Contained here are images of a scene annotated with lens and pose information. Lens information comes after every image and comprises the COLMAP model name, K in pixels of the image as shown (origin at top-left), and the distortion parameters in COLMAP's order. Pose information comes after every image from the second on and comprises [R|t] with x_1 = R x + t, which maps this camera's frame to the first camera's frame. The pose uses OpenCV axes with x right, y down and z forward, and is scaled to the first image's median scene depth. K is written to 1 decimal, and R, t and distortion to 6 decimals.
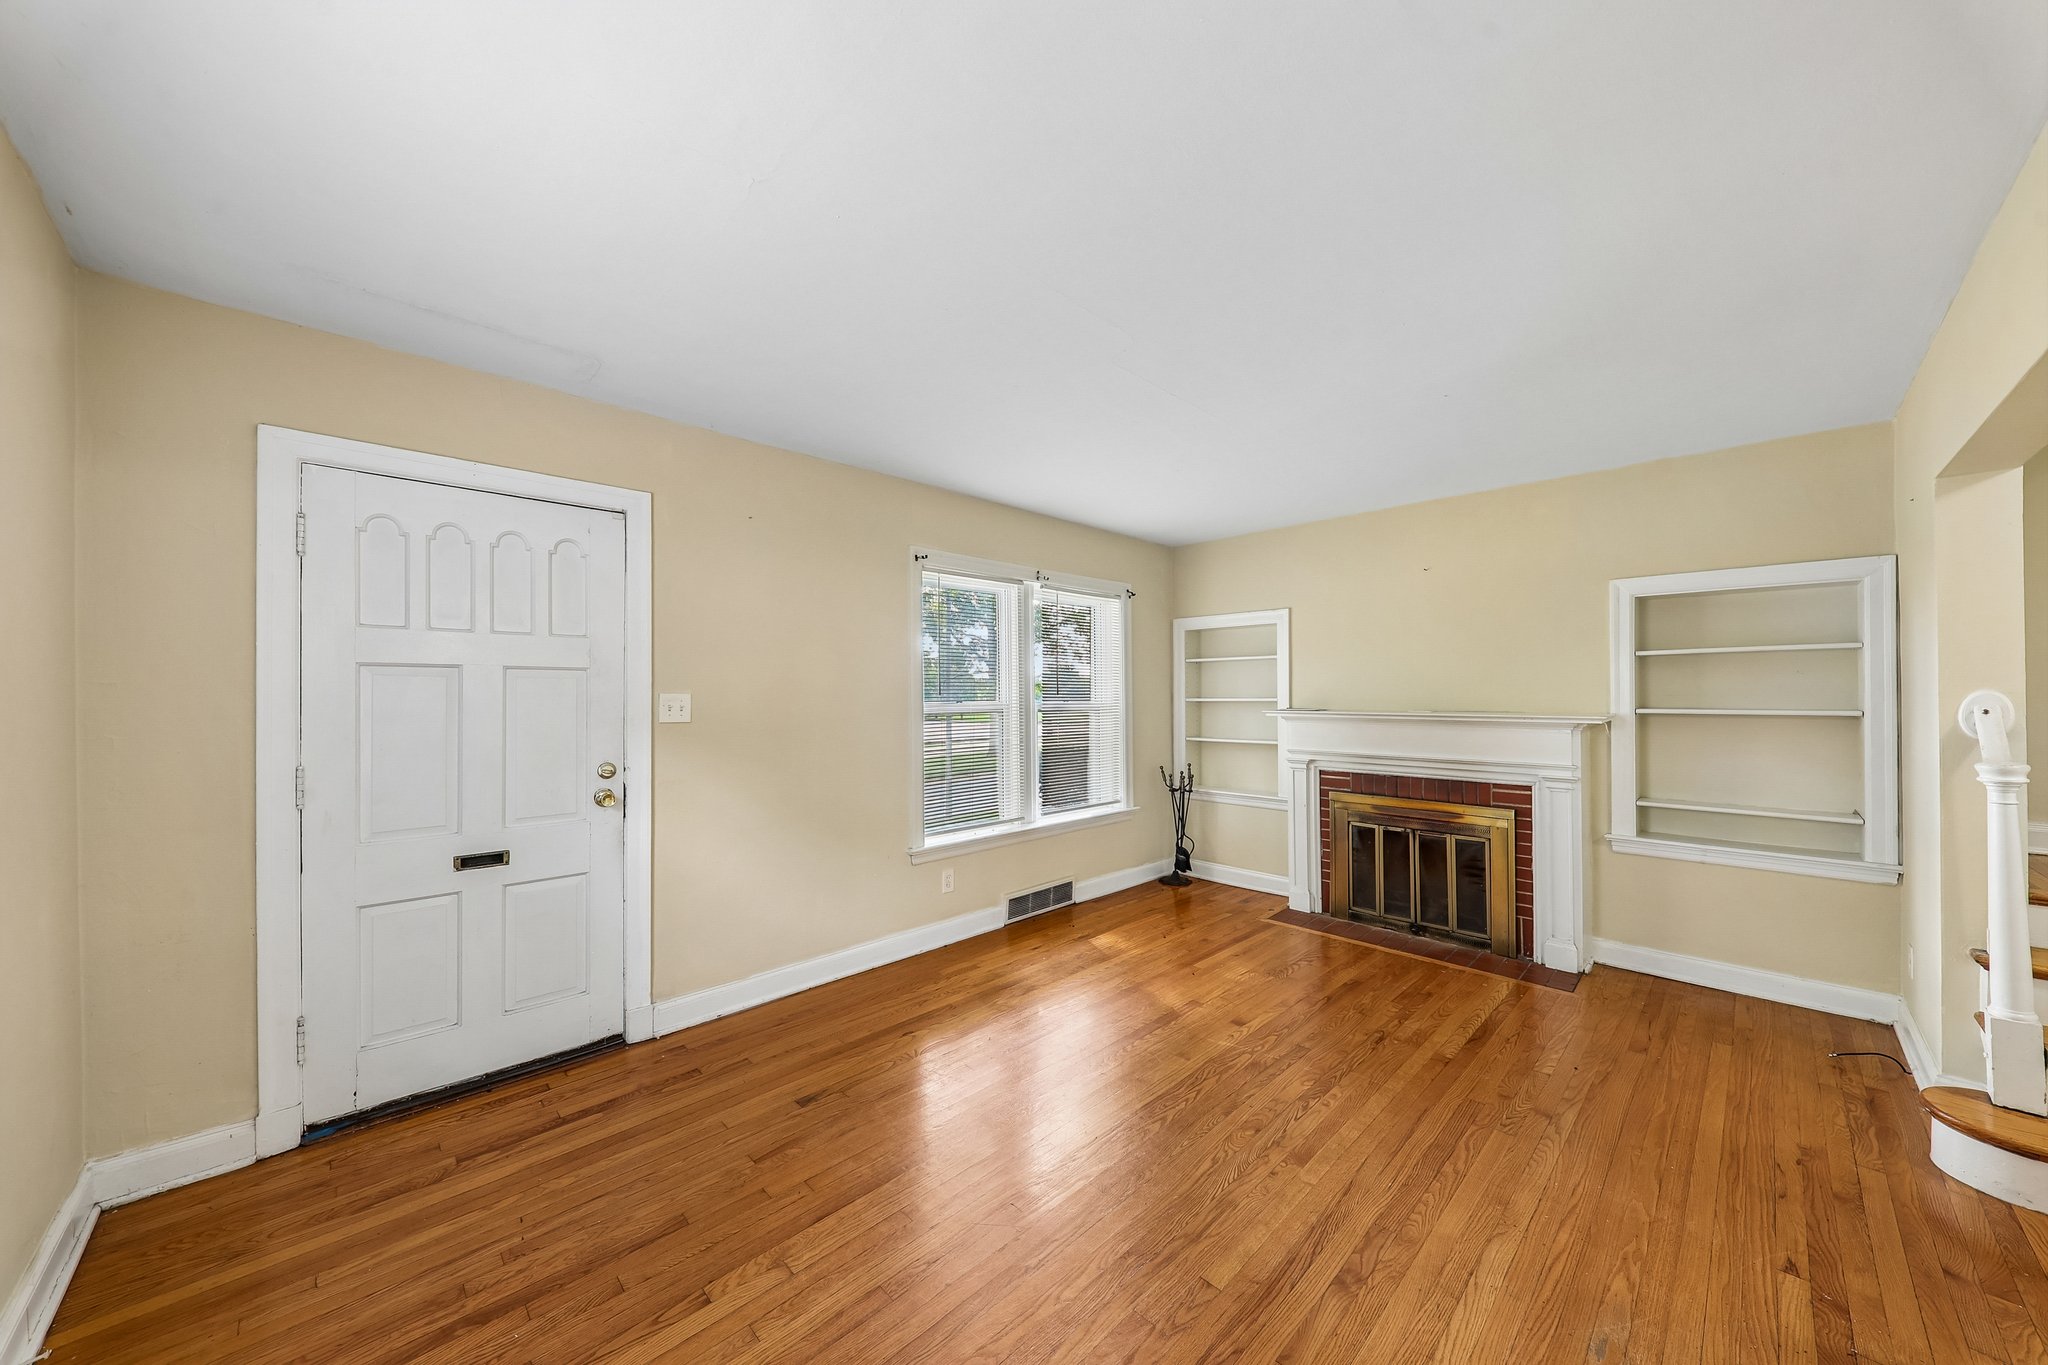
lens RADIAL K [[711.4, 0, 1029.2], [0, 711.4, 696.7], [0, 0, 1]] dist [0.001048, 0.005860]
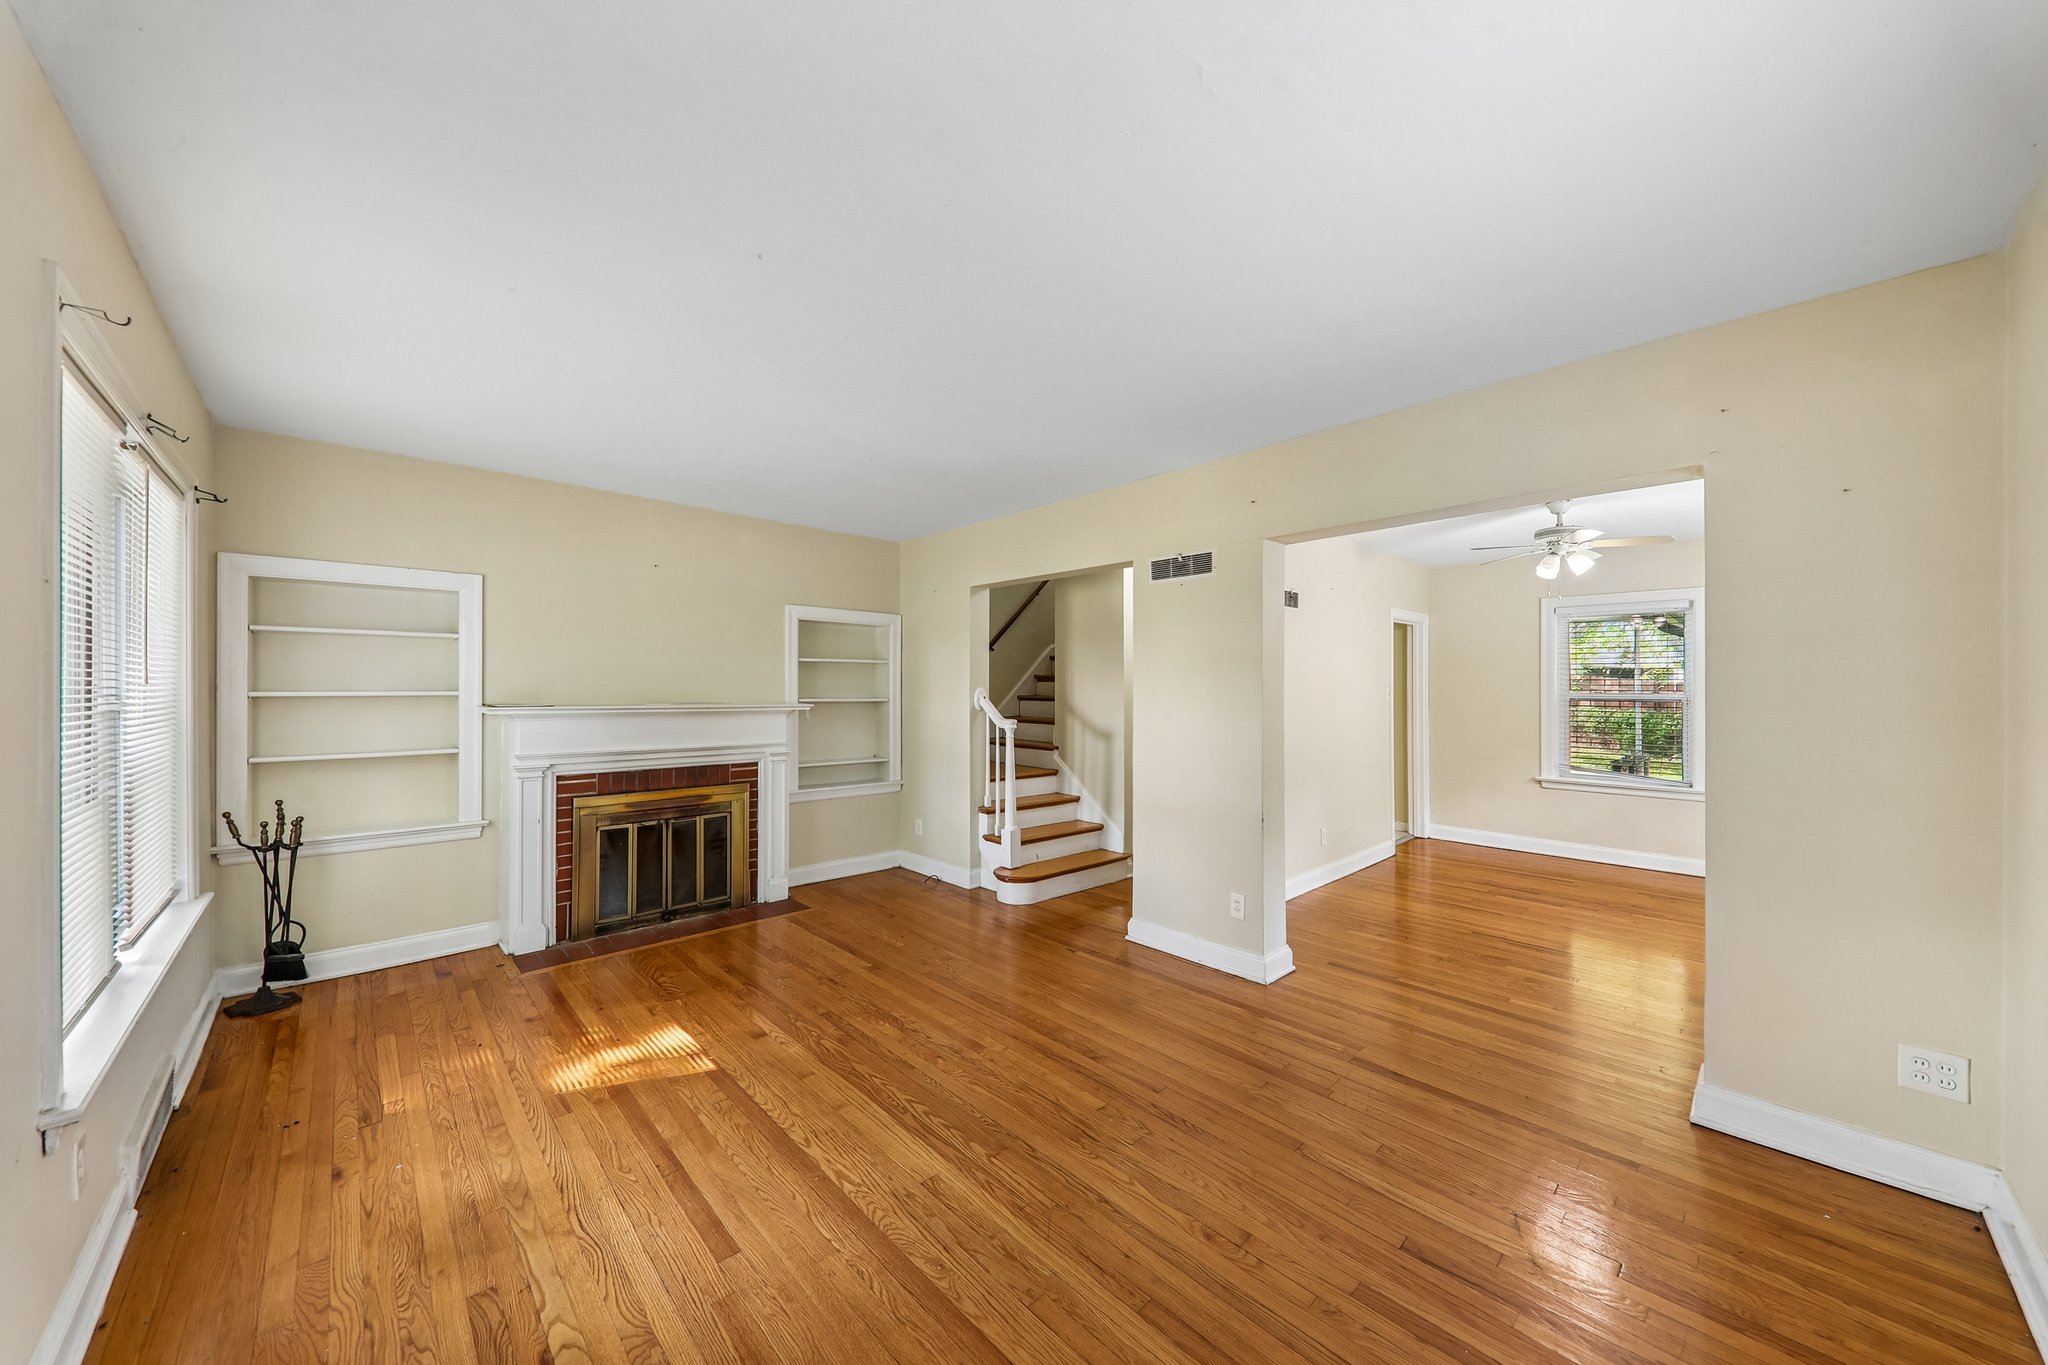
lens RADIAL K [[713.6, 0, 1022.2], [0, 713.6, 688.0], [0, 0, 1]] dist [0.005026, -0.000316]
pose [[0.015404, 0.005363, 0.999867, -0.493145], [-0.000728, 0.999985, -0.005353, 0.002572], [-0.999881, -0.000645, 0.015407, 0.483873]]
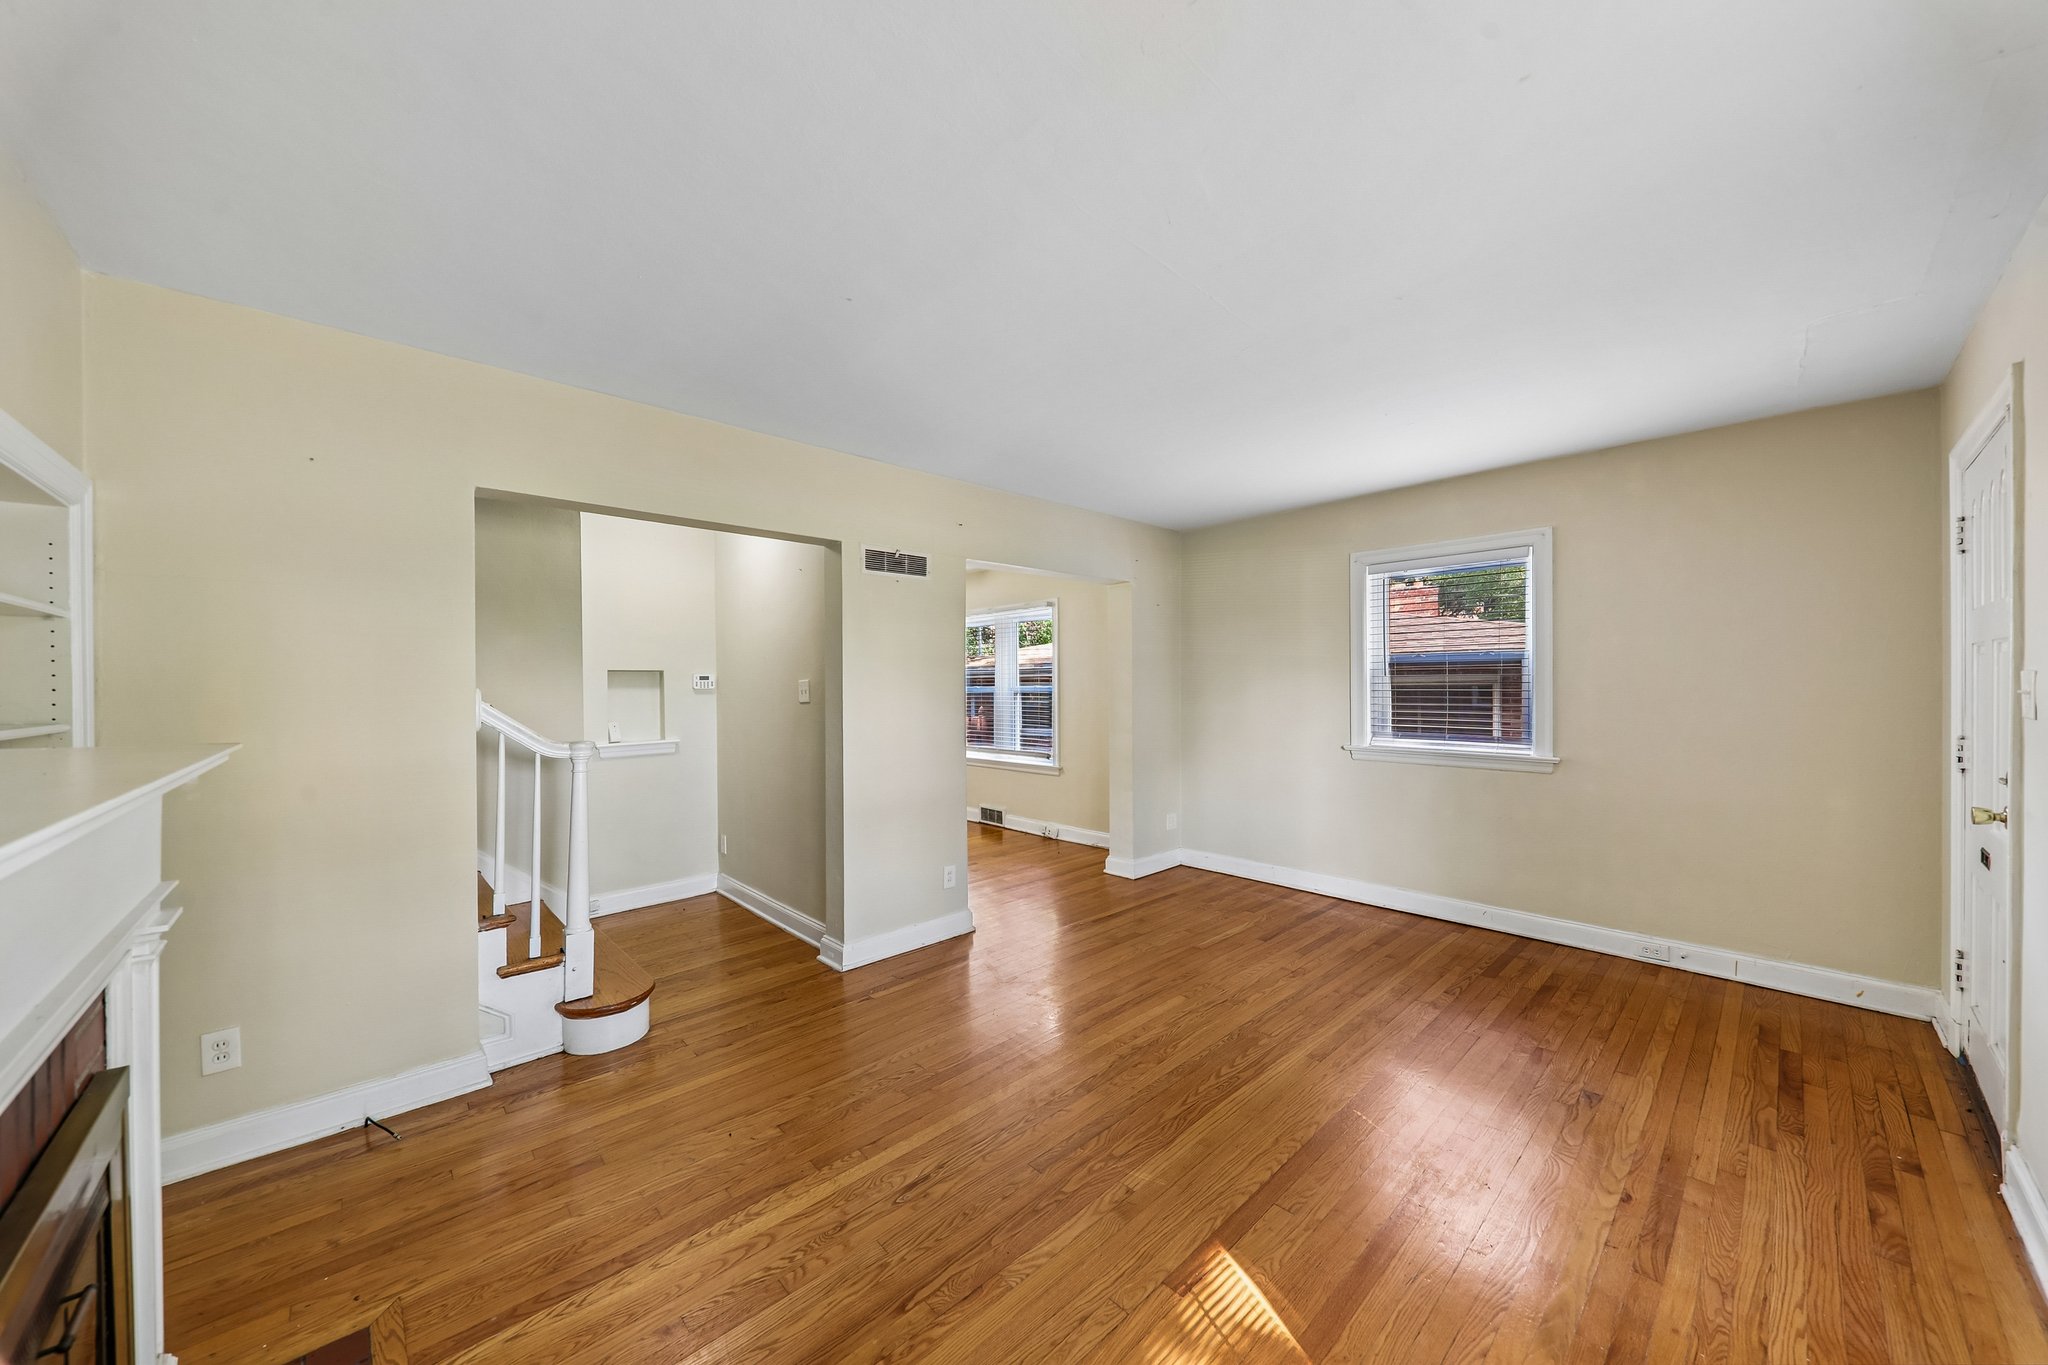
lens RADIAL K [[713.6, 0, 1022.2], [0, 713.6, 688.0], [0, 0, 1]] dist [0.005026, -0.000316]
pose [[-0.999688, 0.011190, 0.022314, 0.266761], [0.011393, 0.999895, 0.008998, -0.004956], [-0.022211, 0.009250, -0.999711, 1.224654]]
